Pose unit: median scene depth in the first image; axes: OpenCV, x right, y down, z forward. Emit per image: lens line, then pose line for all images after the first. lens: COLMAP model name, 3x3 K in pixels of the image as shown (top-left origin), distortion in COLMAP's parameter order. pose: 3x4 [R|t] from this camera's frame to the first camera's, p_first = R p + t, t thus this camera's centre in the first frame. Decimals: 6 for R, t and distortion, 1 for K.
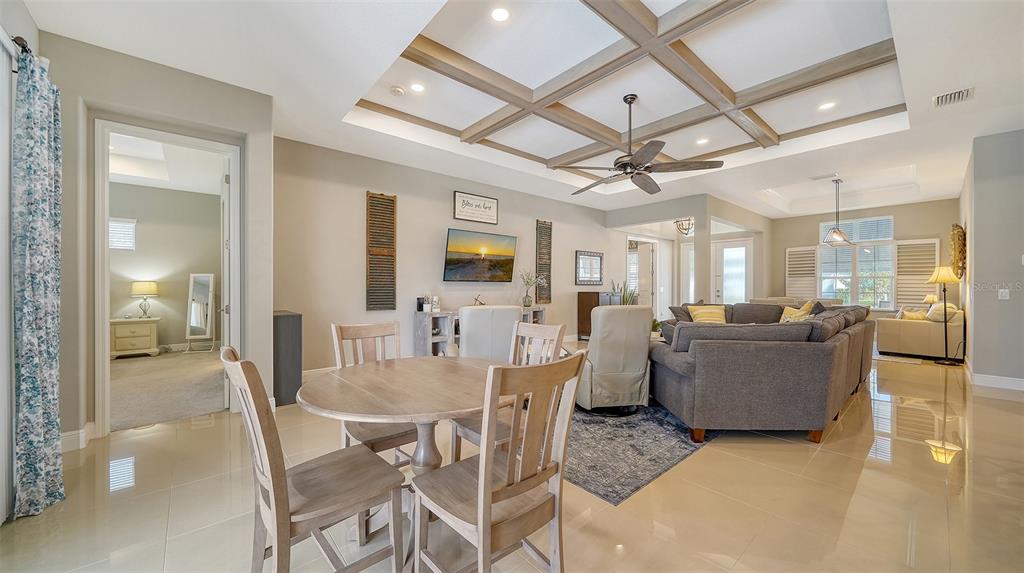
lens RADIAL K [[371.7, 0, 527.8], [0, 371.7, 288.6], [0, 0, 1]] dist [0.007206, -0.000482]
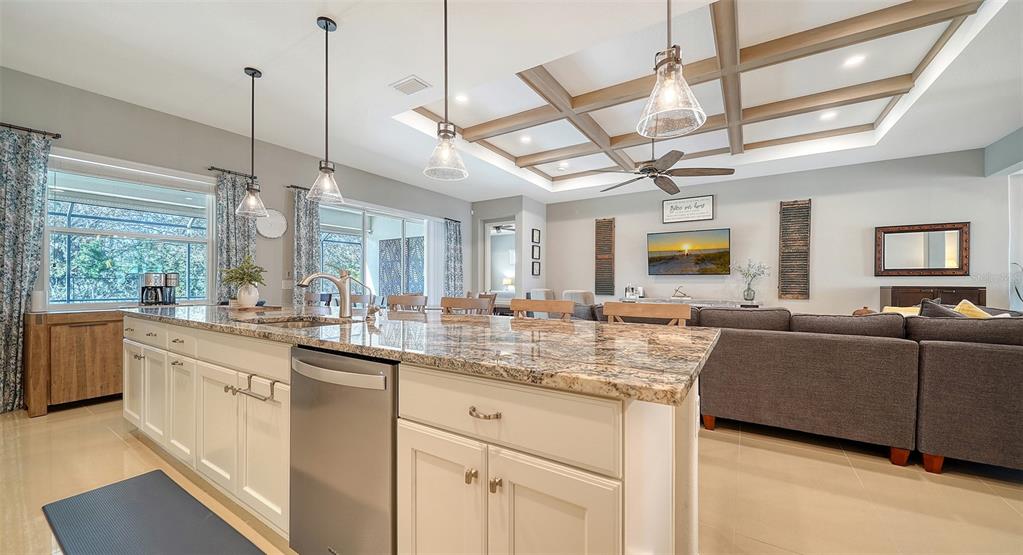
lens RADIAL K [[374.5, 0, 521.8], [0, 374.5, 285.3], [0, 0, 1]] dist [0.001257, -0.000030]
pose [[0.277453, 0.004619, -0.960728, 0.824972], [-0.006971, 0.999972, 0.002795, 0.013227], [0.960714, 0.005922, 0.277477, 0.210321]]
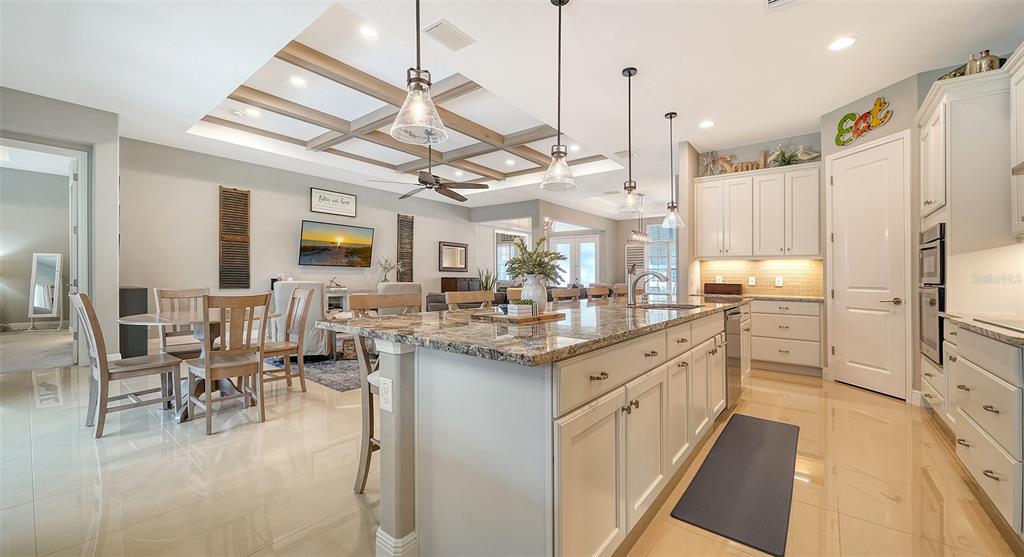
lens RADIAL K [[385.0, 0, 530.6], [0, 385.0, 280.1], [0, 0, 1]] dist [-0.000508, 0.000568]
pose [[0.983051, 0.011027, 0.182999, 0.249871], [-0.011678, 0.999929, 0.002483, 0.014715], [-0.182959, -0.004578, 0.983110, -0.296324]]
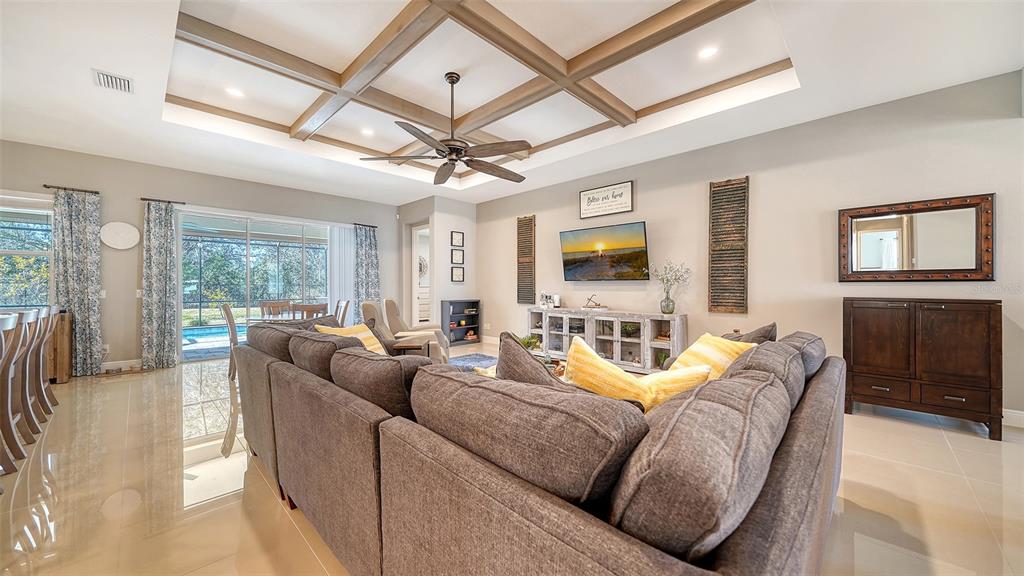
lens RADIAL K [[371.7, 0, 500.8], [0, 371.7, 285.9], [0, 0, 1]] dist [0.007206, -0.000482]
pose [[0.043693, -0.003315, -0.999040, 0.782422], [-0.004869, 0.999982, -0.003531, -0.000870], [0.999033, 0.005018, 0.043676, 0.714091]]
